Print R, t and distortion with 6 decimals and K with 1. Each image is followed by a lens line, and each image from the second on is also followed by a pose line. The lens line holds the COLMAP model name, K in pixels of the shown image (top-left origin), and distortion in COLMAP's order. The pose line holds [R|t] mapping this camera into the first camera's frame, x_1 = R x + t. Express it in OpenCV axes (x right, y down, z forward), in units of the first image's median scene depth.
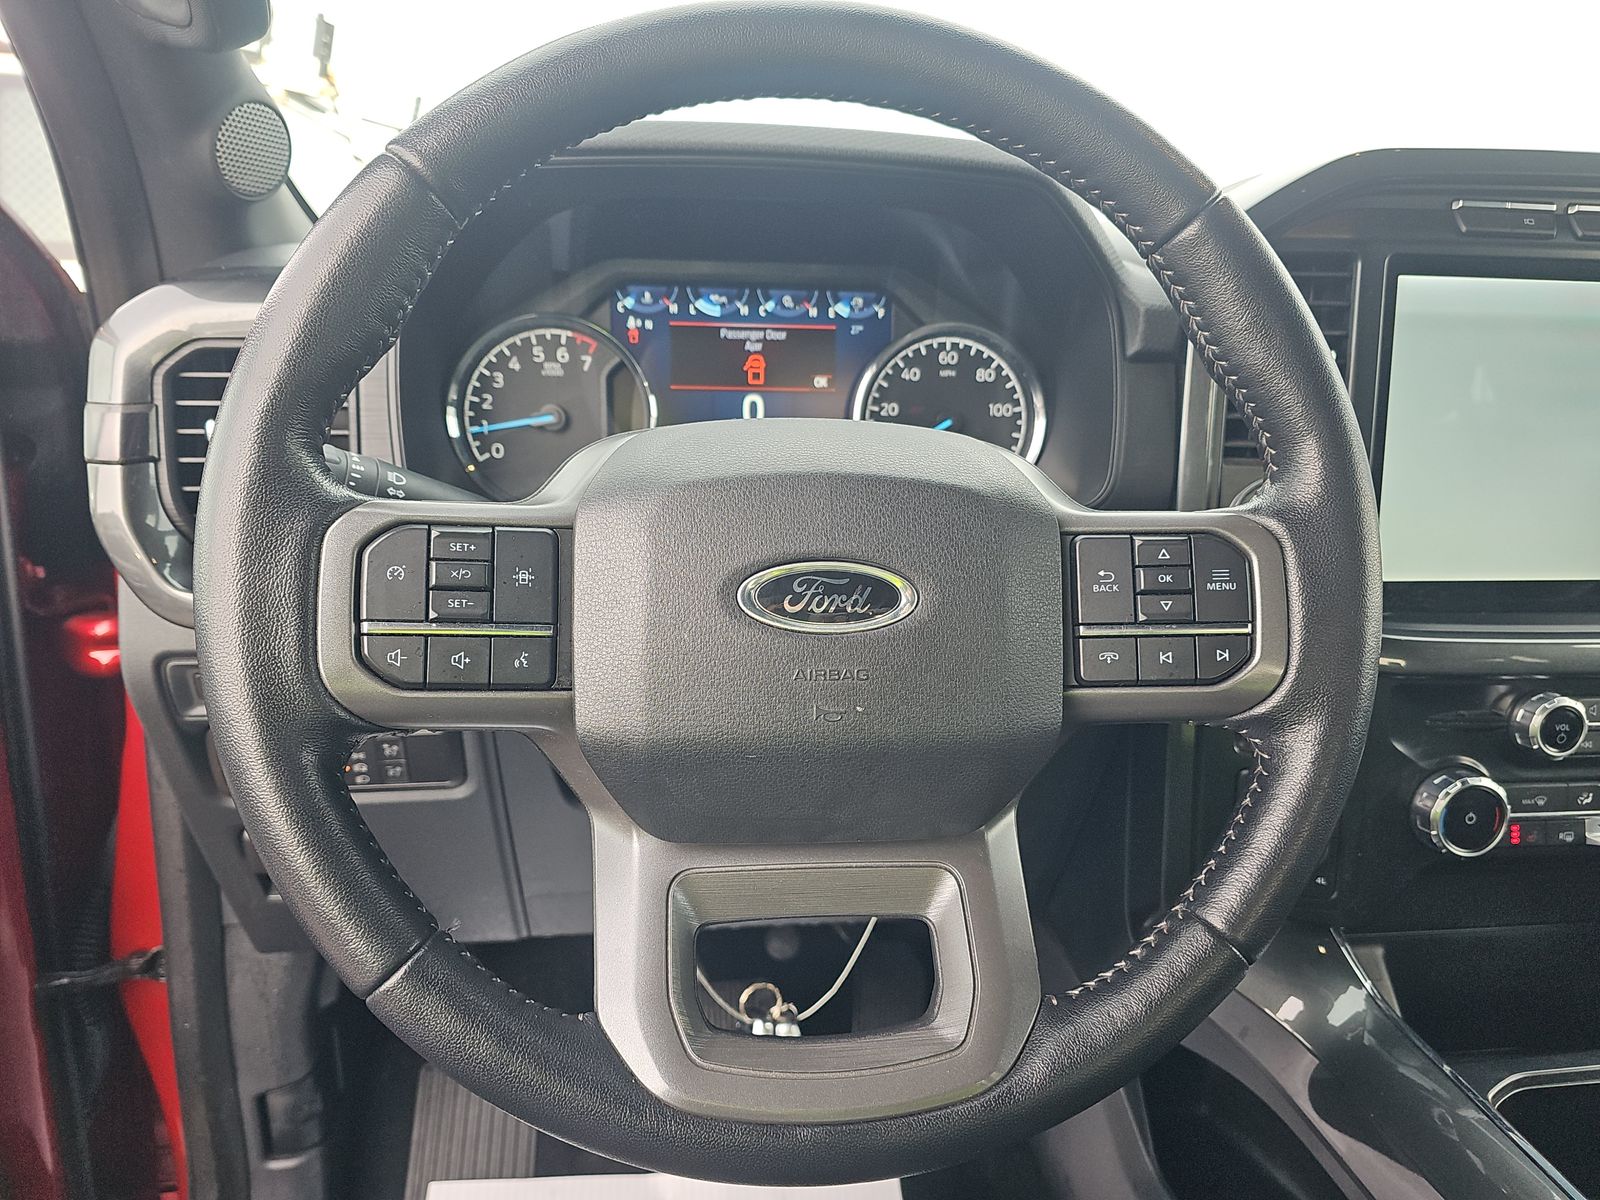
lens RADIAL K [[1070.2, 0, 798.5], [0, 1070.2, 597.9], [0, 0, 1]] dist [0.004048, -0.008615]
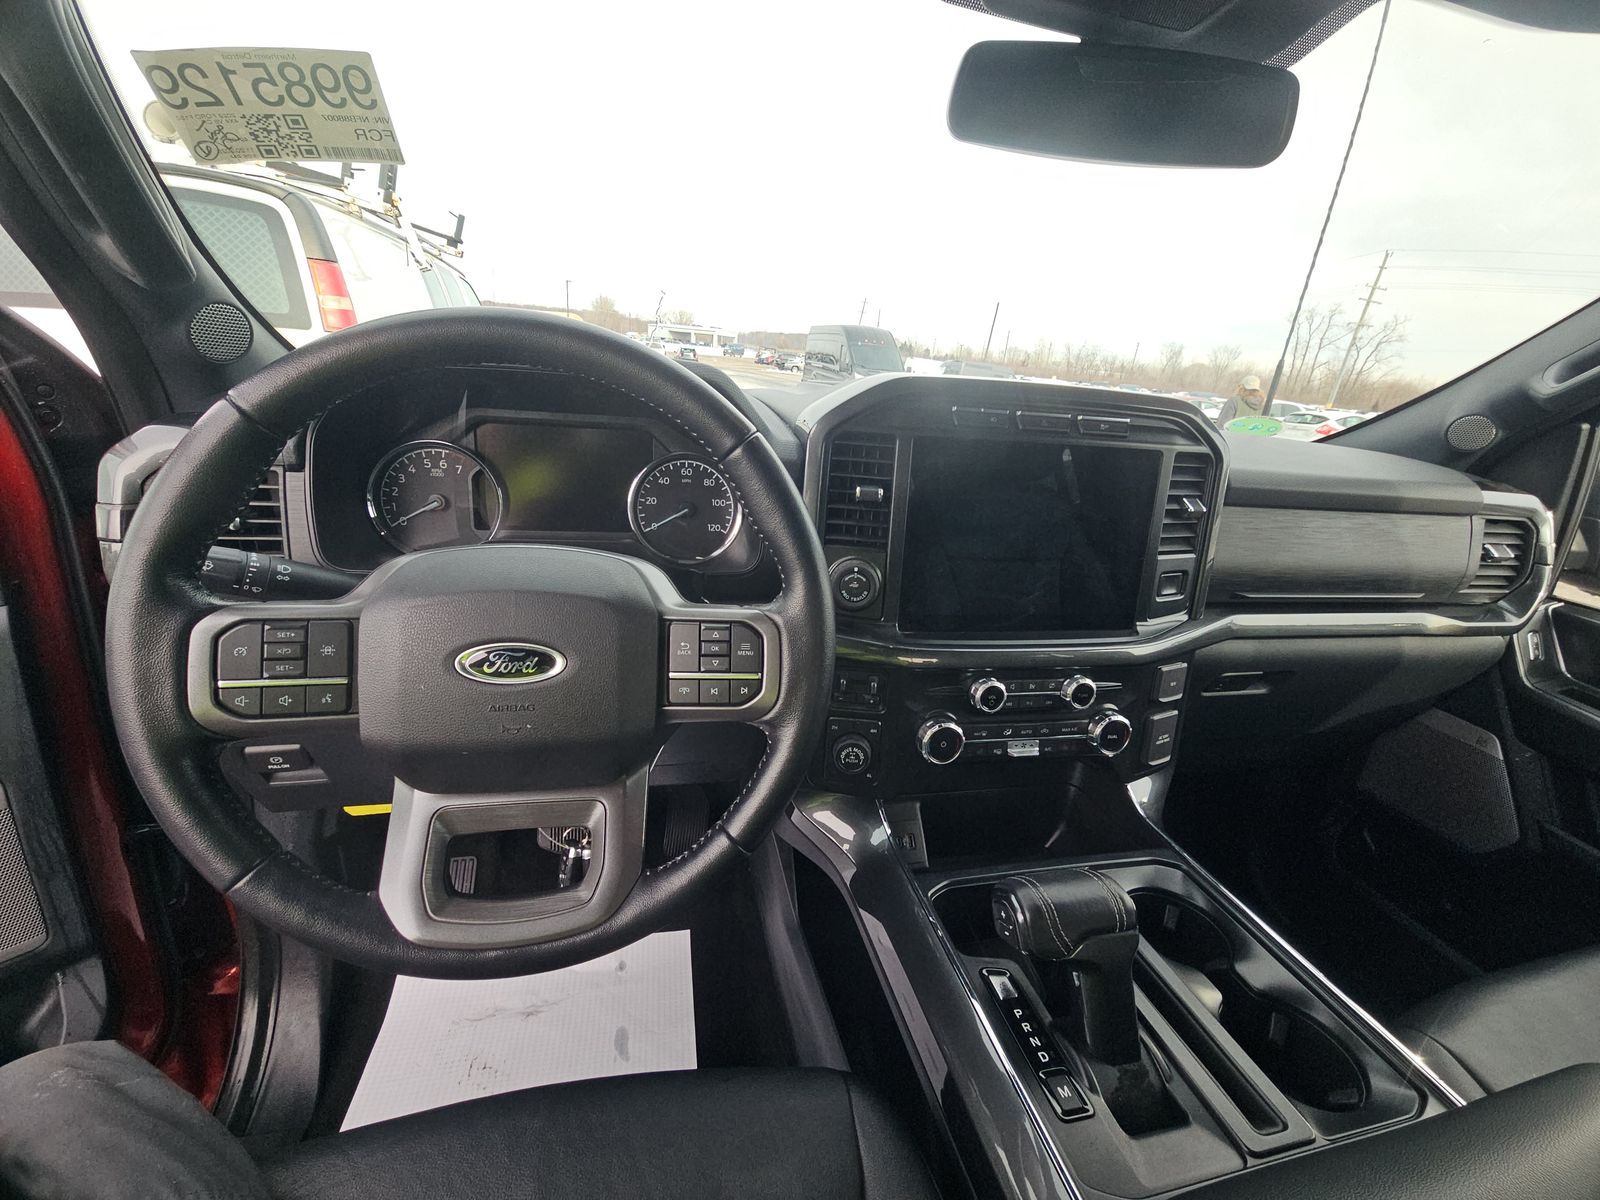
lens RADIAL K [[643.8, 0, 800.1], [0, 643.8, 600.1], [0, 0, 1]] dist [-0.000557, -0.001145]
pose [[0.993858, 0.017352, 0.109296, 0.276106], [-0.027198, 0.995638, 0.089245, -0.152879], [-0.107271, -0.091669, 0.989995, -0.072403]]
